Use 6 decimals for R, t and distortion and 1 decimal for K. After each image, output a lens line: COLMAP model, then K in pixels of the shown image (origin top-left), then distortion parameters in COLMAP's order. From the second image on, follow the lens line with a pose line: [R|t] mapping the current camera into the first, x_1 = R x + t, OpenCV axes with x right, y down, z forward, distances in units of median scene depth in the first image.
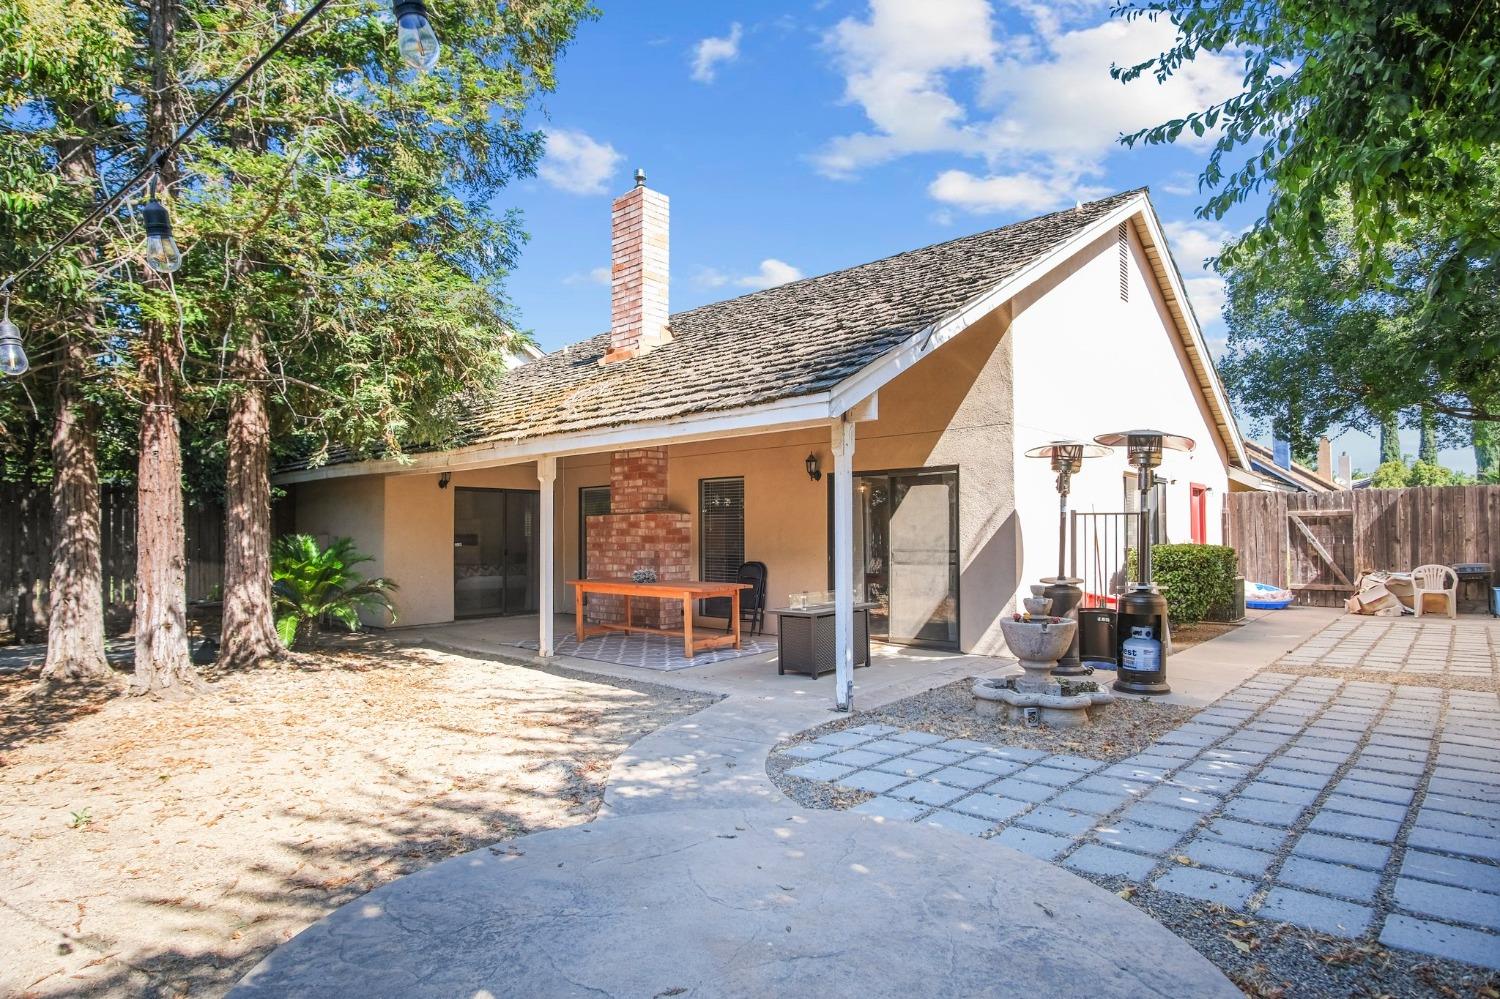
lens RADIAL K [[802.1, 0, 753.6], [0, 802.1, 517.2], [0, 0, 1]] dist [-0.027145, 0.000889]
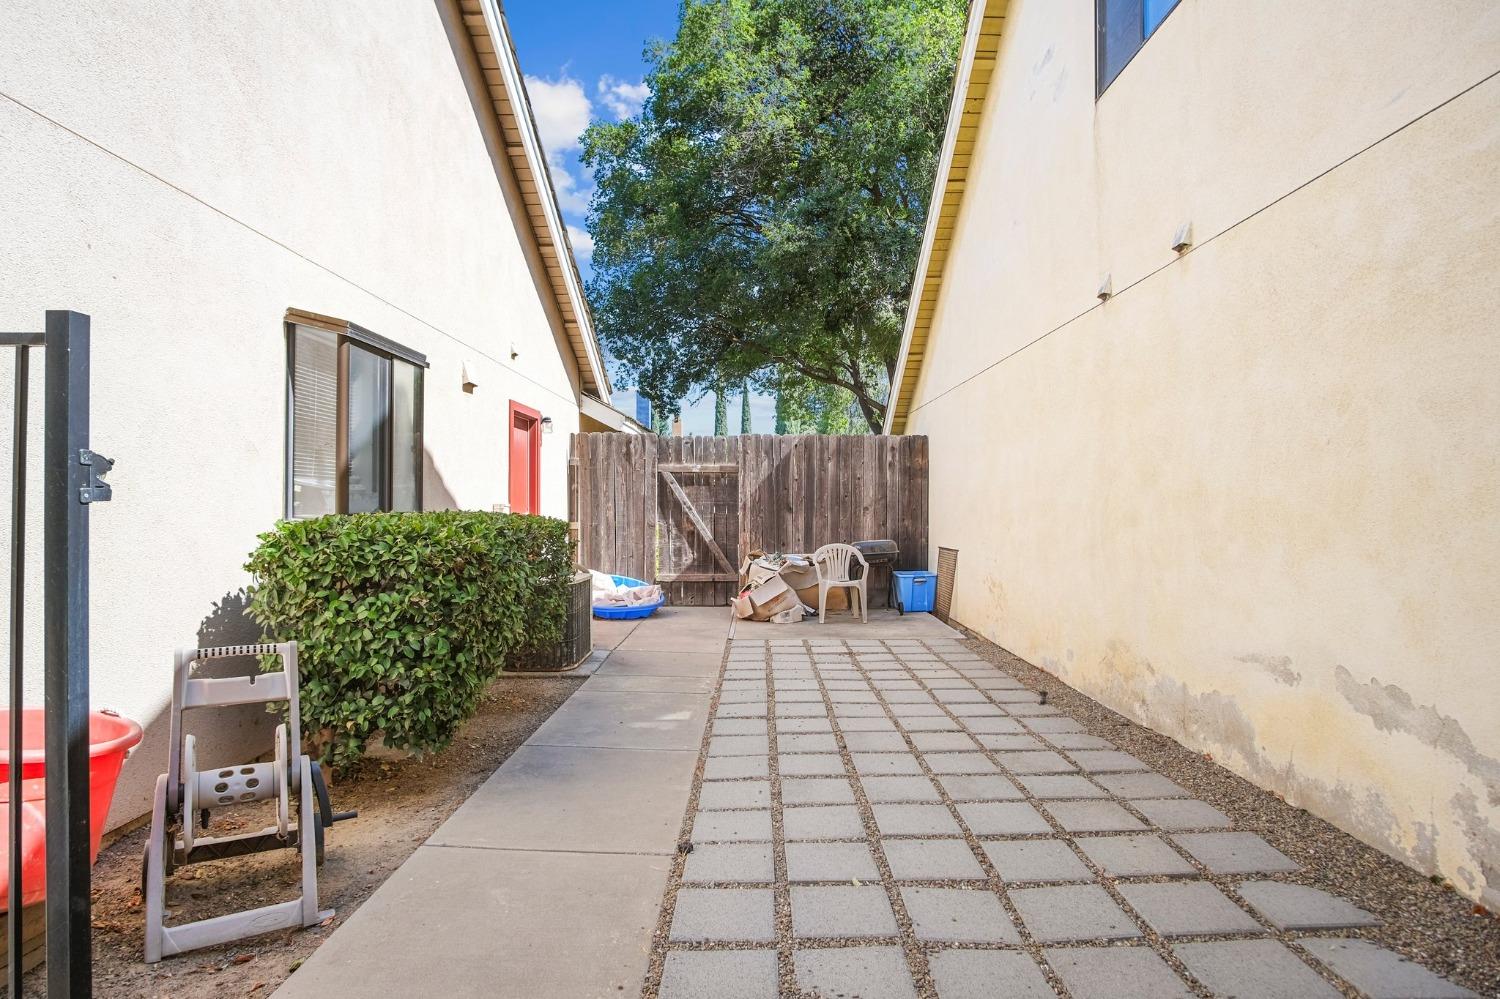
lens RADIAL K [[802.1, 0, 753.6], [0, 802.1, 517.2], [0, 0, 1]] dist [-0.027145, 0.000889]
pose [[0.746165, -0.001179, 0.665759, 0.290177], [-0.023466, 0.999330, 0.028070, 0.016235], [-0.665347, -0.036567, 0.745638, 0.448723]]
